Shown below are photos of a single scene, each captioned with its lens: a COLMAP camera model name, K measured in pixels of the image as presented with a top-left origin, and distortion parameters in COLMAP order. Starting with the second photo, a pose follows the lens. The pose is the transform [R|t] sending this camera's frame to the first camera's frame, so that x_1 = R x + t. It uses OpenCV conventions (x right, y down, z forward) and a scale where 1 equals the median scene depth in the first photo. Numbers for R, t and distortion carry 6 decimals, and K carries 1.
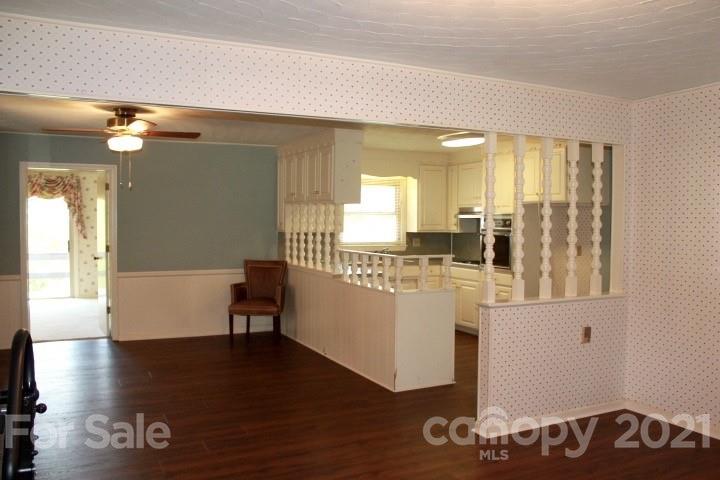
lens RADIAL K [[607.1, 0, 364.4], [0, 607.1, 245.6], [0, 0, 1]] dist [-0.152431, 0.129489]
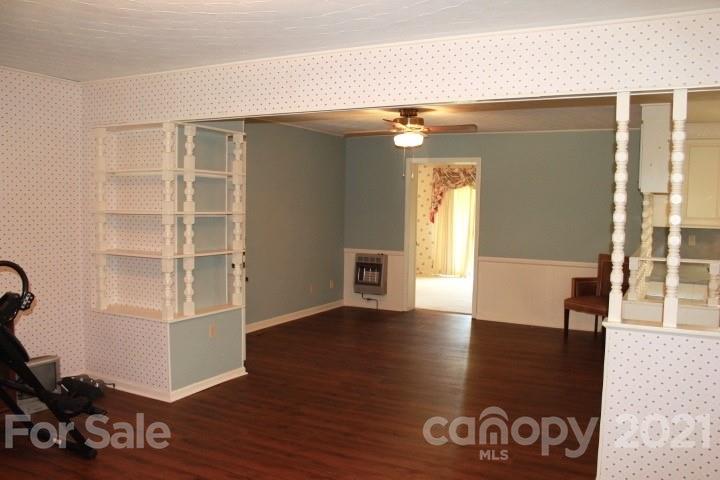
lens RADIAL K [[607.1, 0, 363.3], [0, 607.1, 235.5], [0, 0, 1]] dist [-0.152431, 0.129489]
pose [[0.591677, 0.048454, -0.804717, 0.481705], [-0.051173, 0.998436, 0.022493, -0.009792], [0.804549, 0.027871, 0.593232, 0.239499]]
